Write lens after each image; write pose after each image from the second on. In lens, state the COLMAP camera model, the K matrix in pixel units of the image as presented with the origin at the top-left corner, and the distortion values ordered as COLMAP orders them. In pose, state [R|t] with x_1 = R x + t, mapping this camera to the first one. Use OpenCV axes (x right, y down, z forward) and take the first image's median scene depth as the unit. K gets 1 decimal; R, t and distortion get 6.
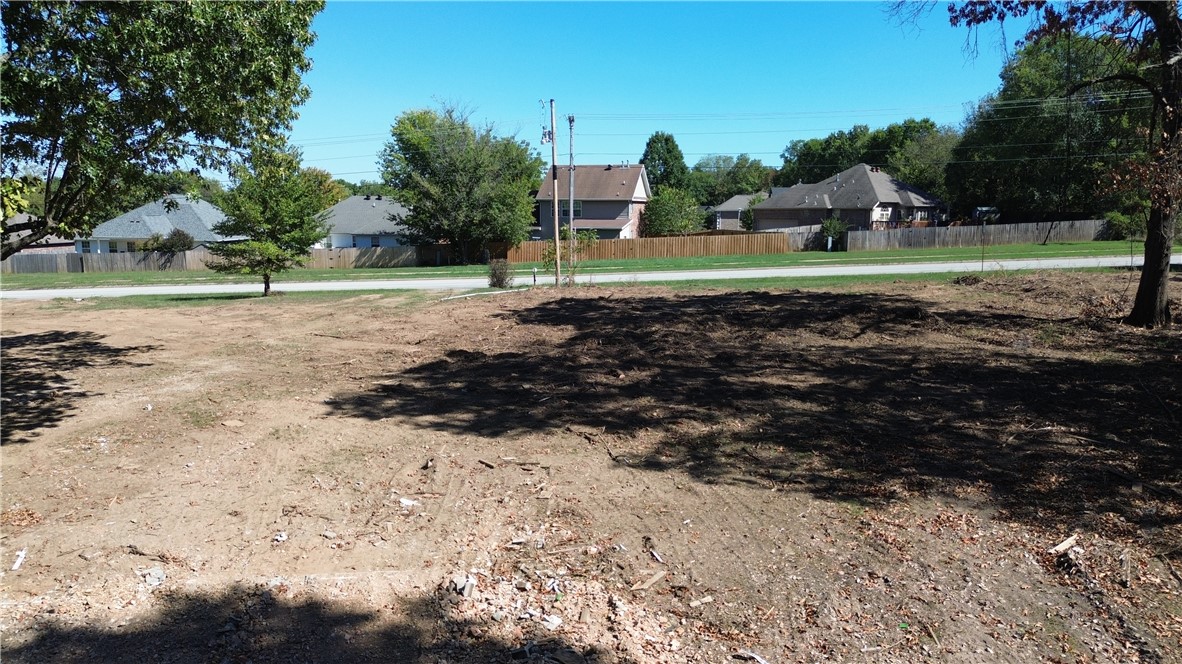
lens RADIAL K [[833.7, 0, 594.5], [0, 833.7, 327.5], [0, 0, 1]] dist [0.054871, -0.055183]
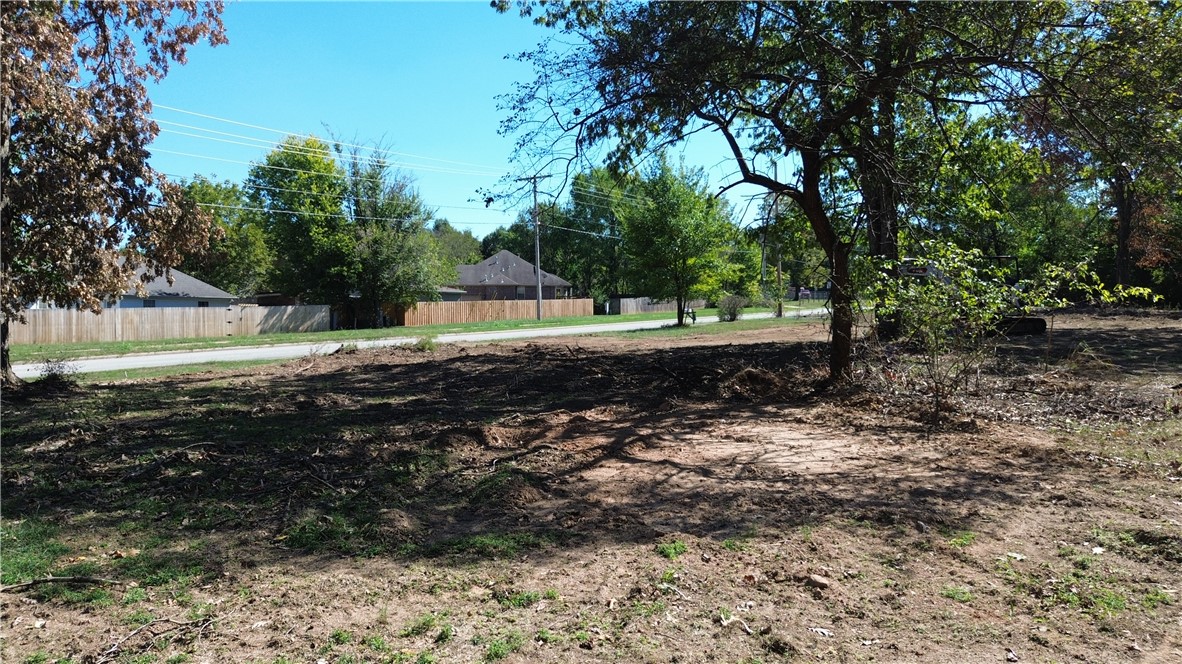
lens RADIAL K [[833.7, 0, 594.8], [0, 833.7, 333.0], [0, 0, 1]] dist [0.054871, -0.055183]
pose [[0.405049, -0.006412, 0.914272, -3.422038], [0.122784, 0.991299, -0.047444, 0.016421], [-0.906013, 0.131475, 0.402312, 1.598898]]
